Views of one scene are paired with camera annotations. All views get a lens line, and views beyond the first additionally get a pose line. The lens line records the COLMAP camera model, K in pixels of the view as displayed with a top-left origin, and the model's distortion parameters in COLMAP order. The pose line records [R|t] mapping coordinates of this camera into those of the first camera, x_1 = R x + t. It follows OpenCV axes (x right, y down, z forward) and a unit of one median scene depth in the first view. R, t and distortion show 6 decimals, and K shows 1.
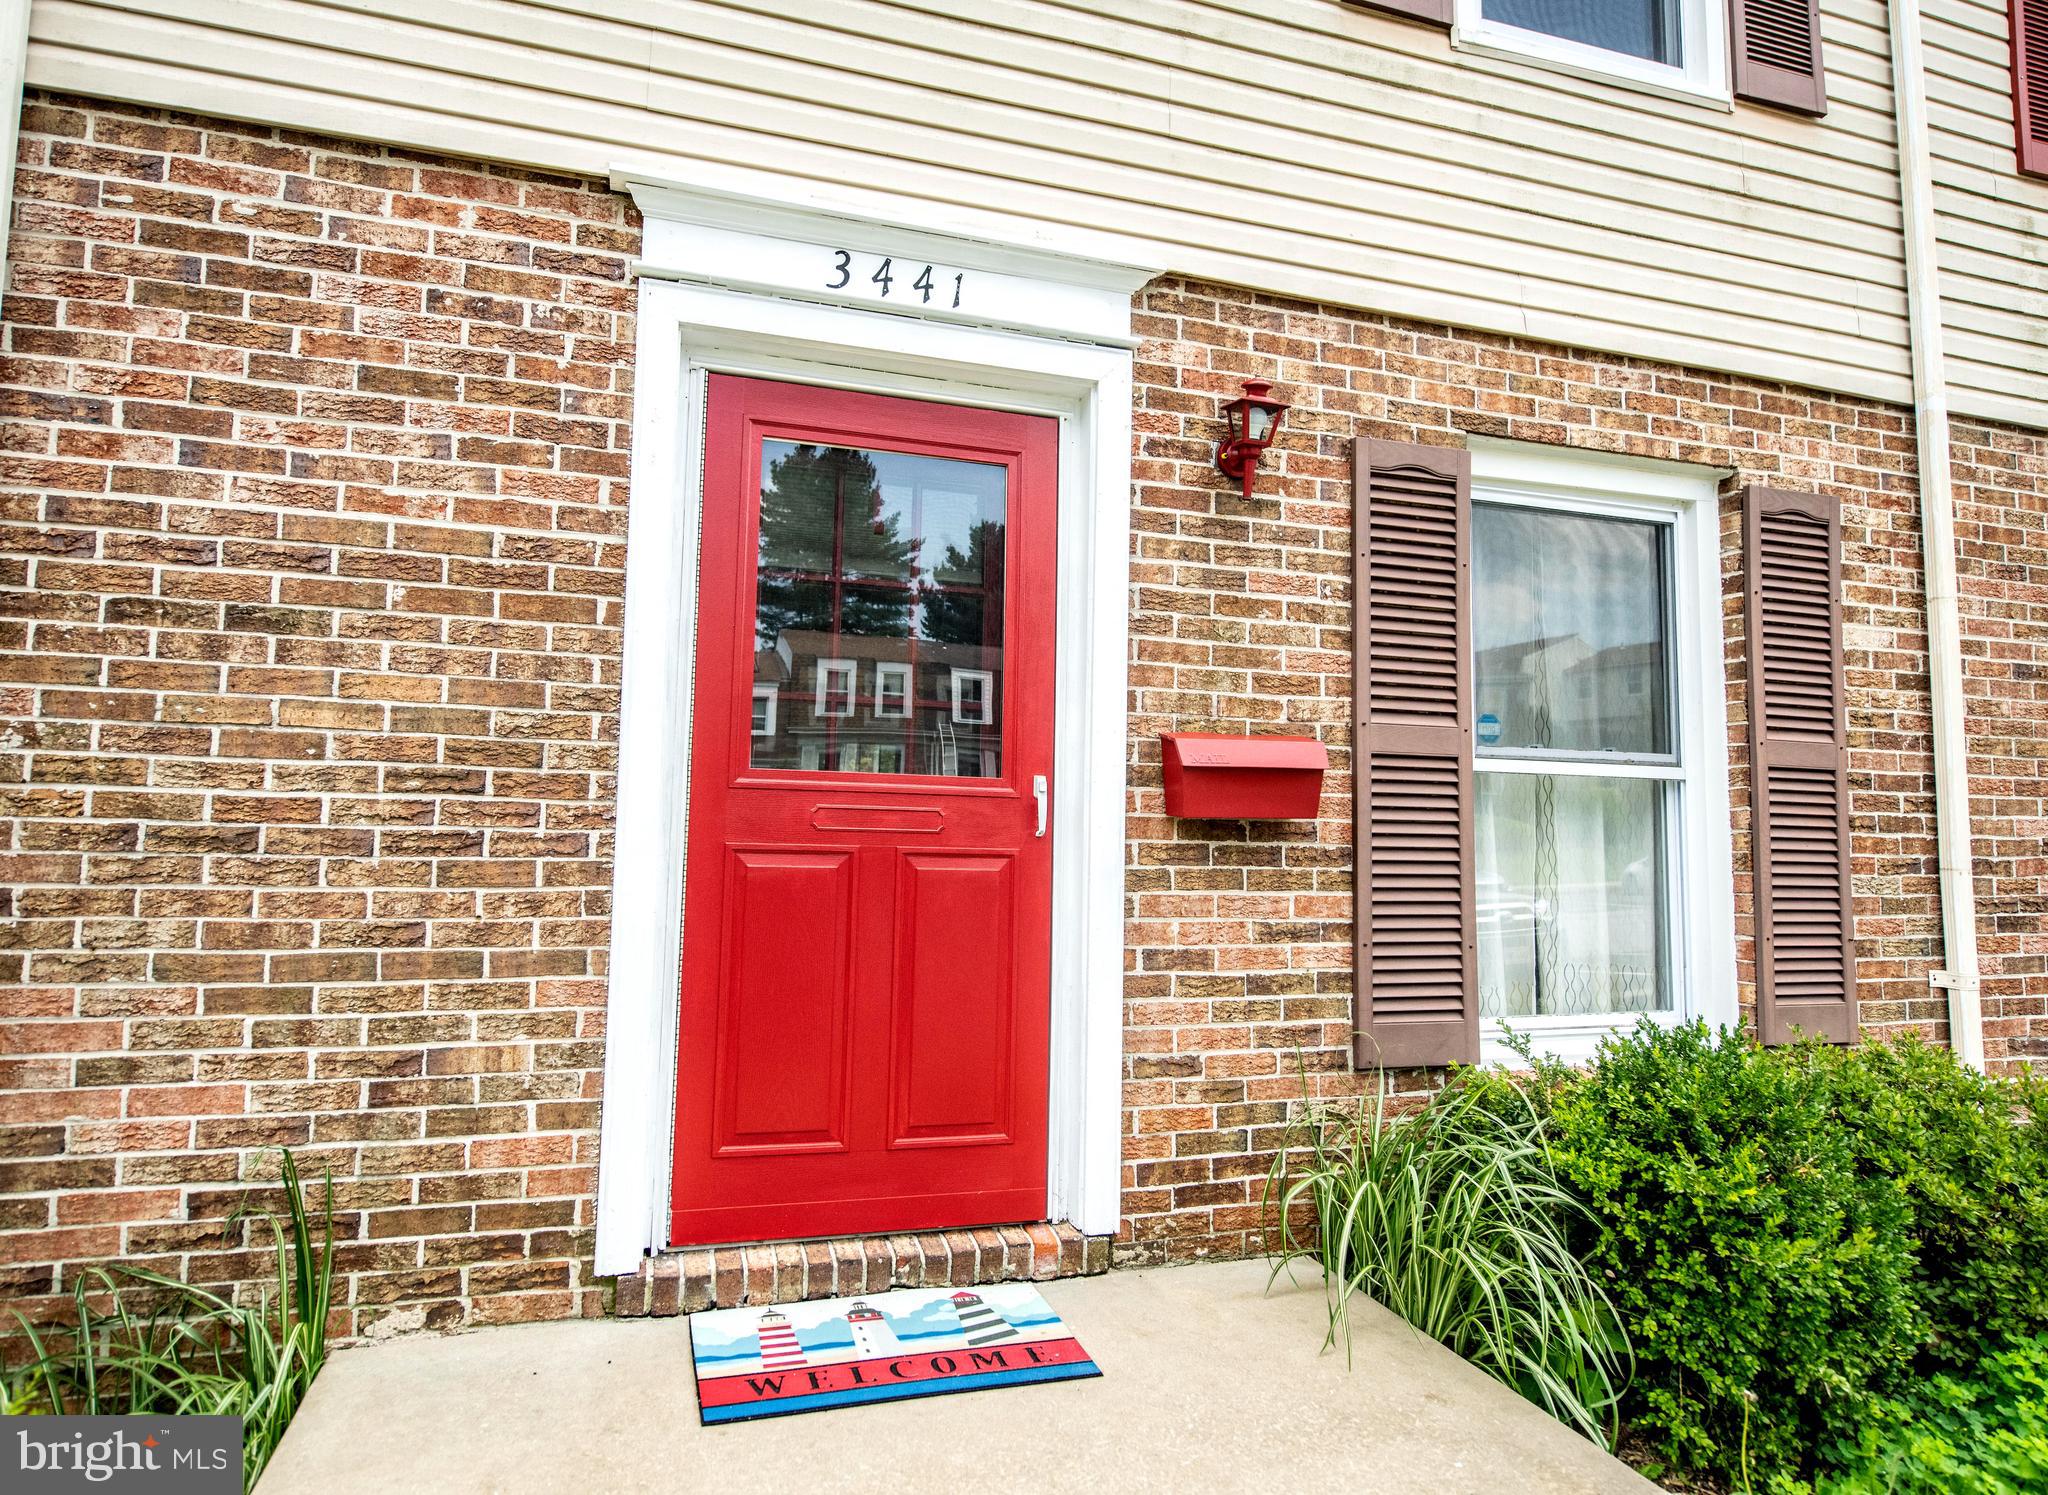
lens RADIAL K [[1161.9, 0, 1019.0], [0, 1161.9, 741.6], [0, 0, 1]] dist [-0.002460, -0.002193]
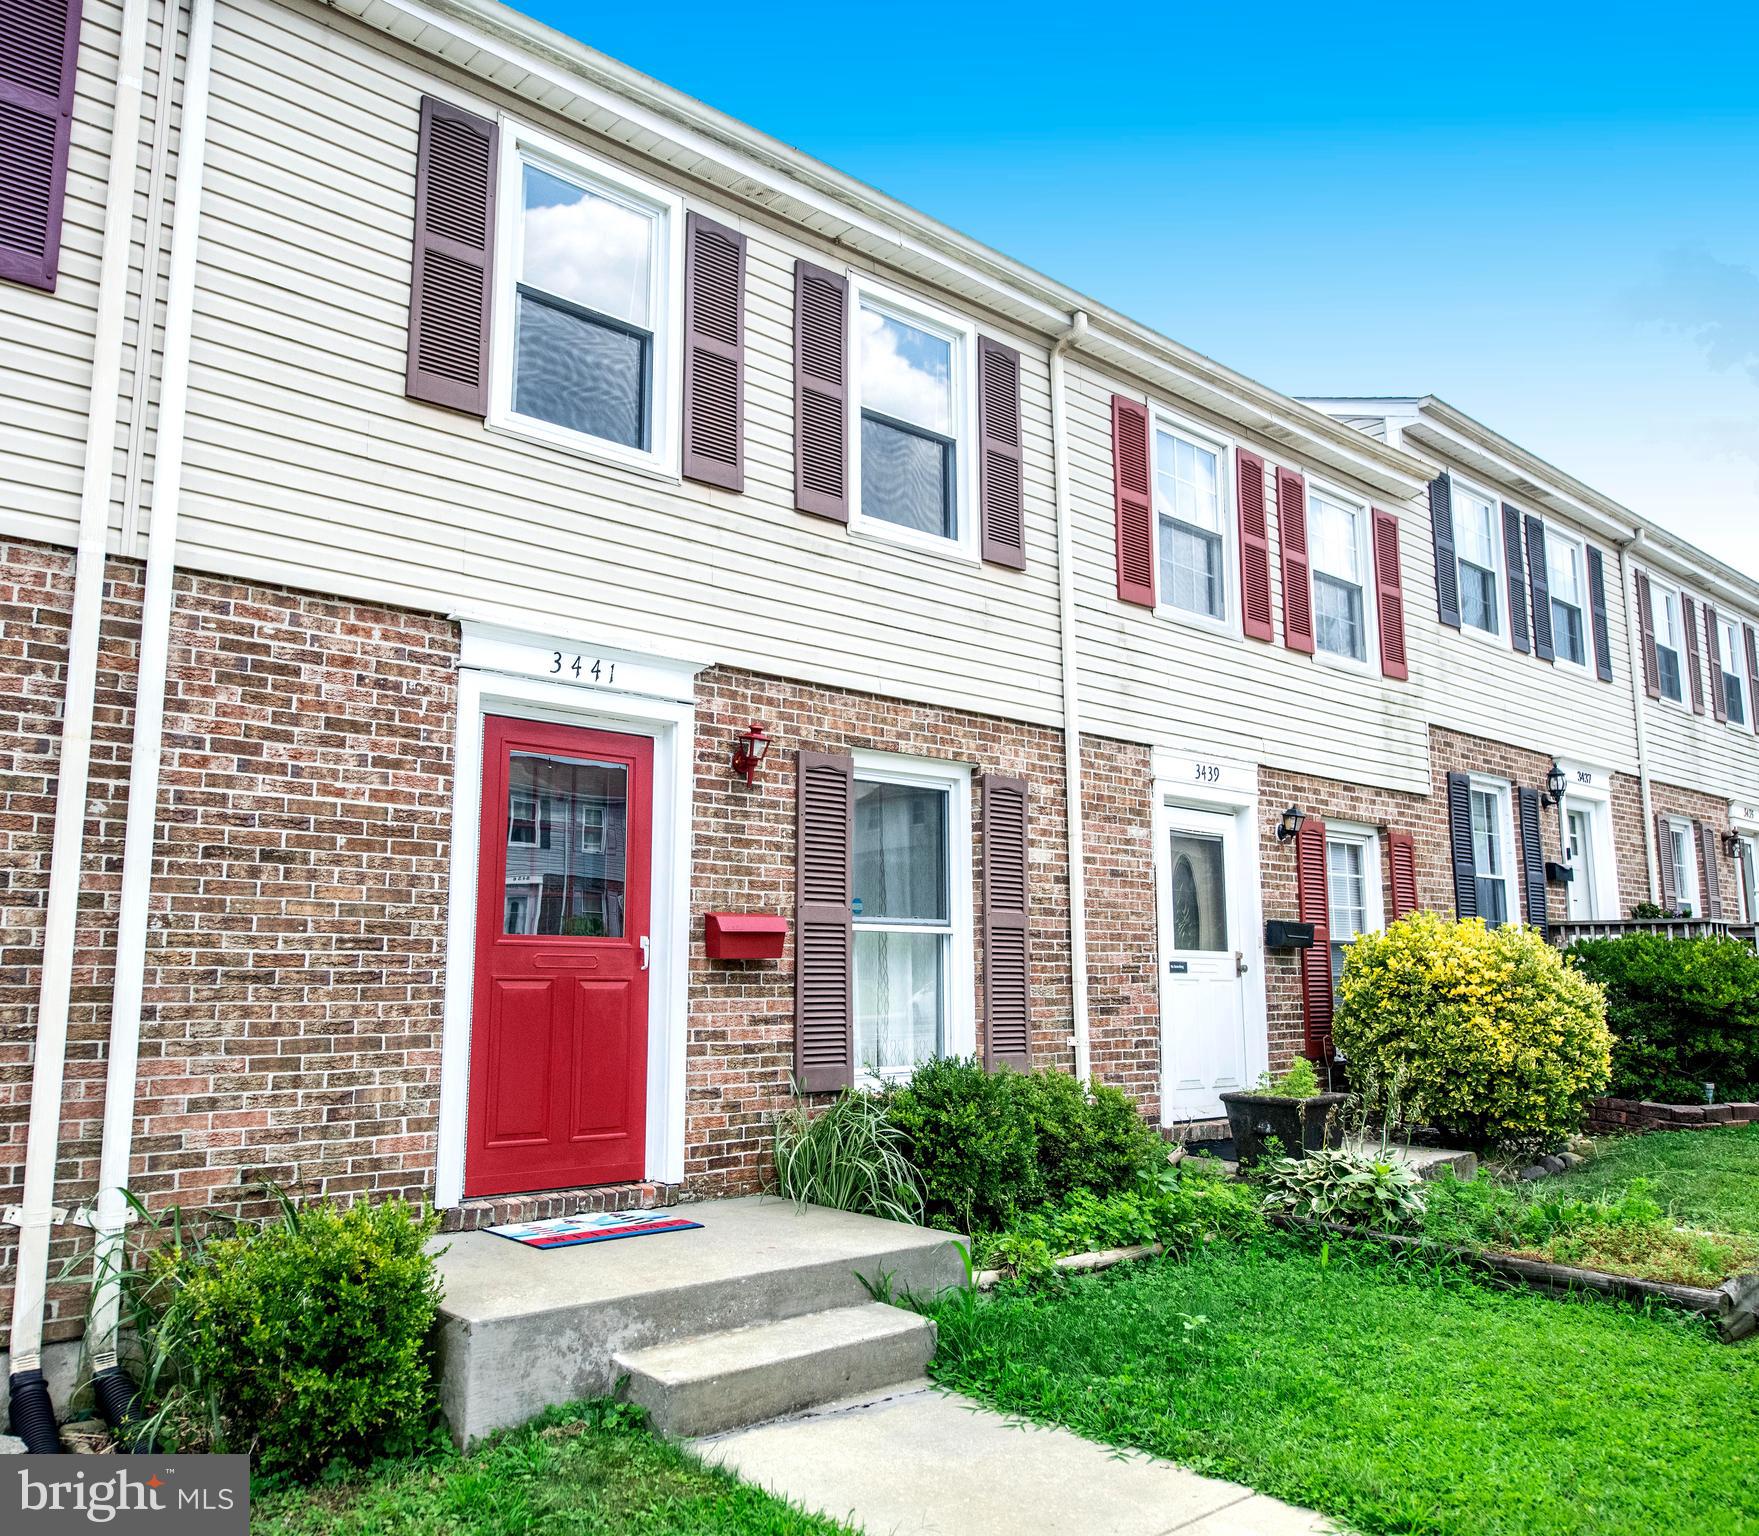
lens RADIAL K [[1462.3, 0, 865.2], [0, 1462.3, 783.9], [0, 0, 1]] dist [0.006934, -0.002141]
pose [[0.897735, 0.040548, 0.438667, -0.715082], [-0.018091, 0.998308, -0.055255, -0.092691], [-0.440165, 0.041669, 0.896949, -1.275135]]
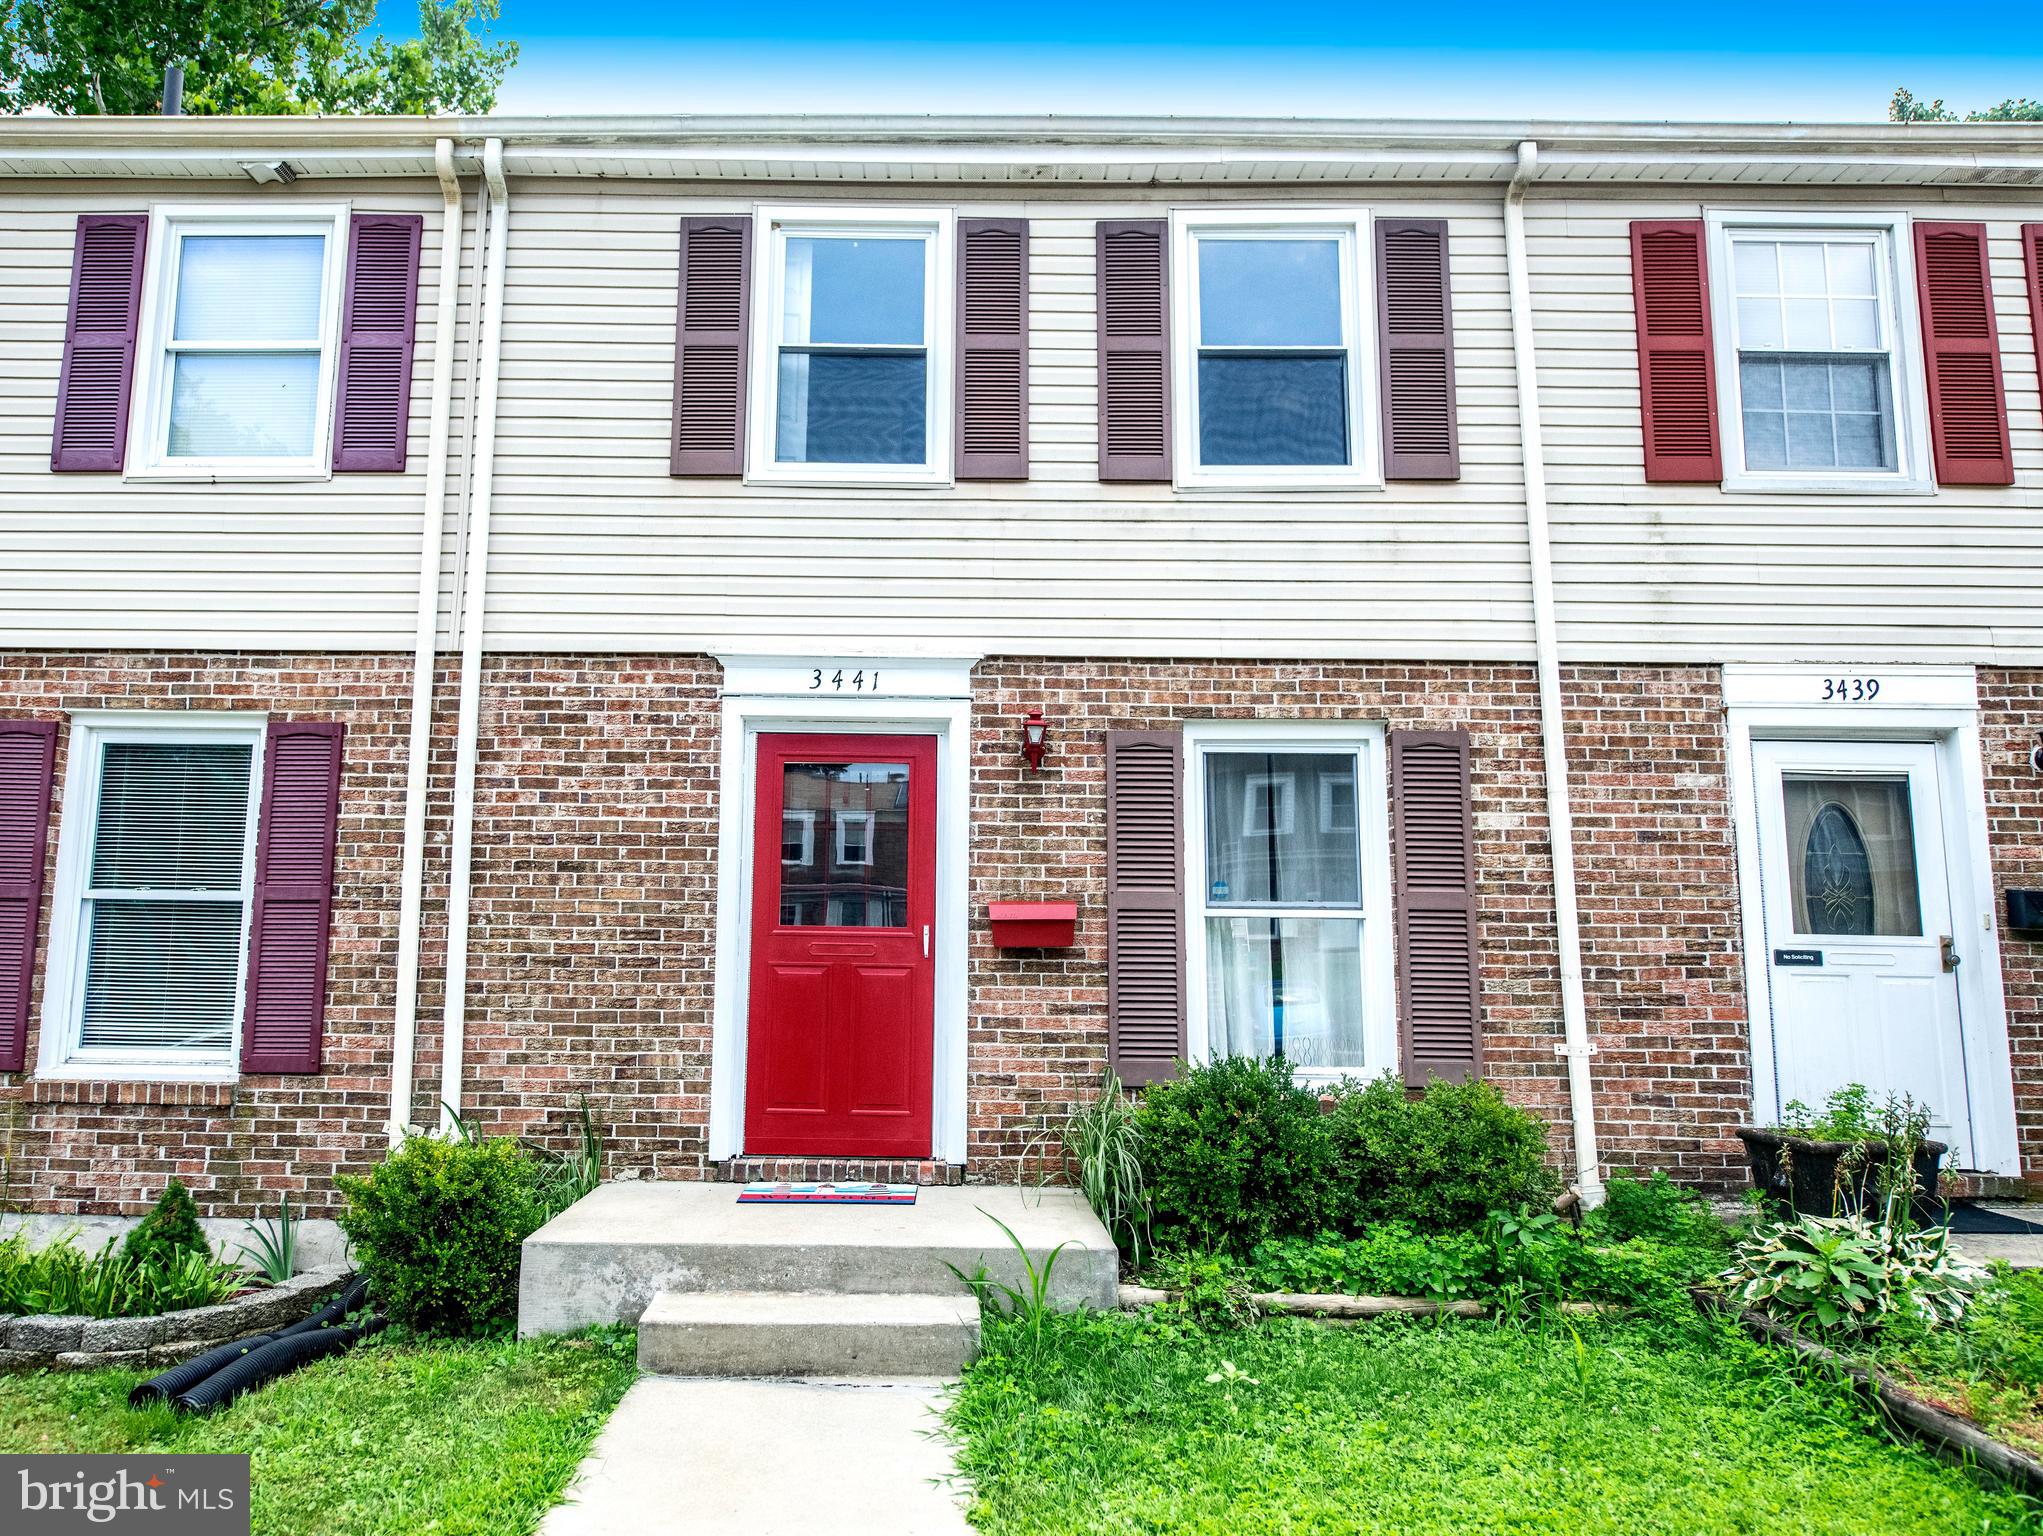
lens RADIAL K [[1512.9, 0, 1000.1], [0, 1512.9, 780.4], [0, 0, 1]] dist [0.006432, 0.000161]
pose [[0.956725, -0.045843, -0.287360, 0.895958], [0.031080, 0.997962, -0.055732, -0.069731], [0.289330, 0.044389, 0.956200, -1.416661]]
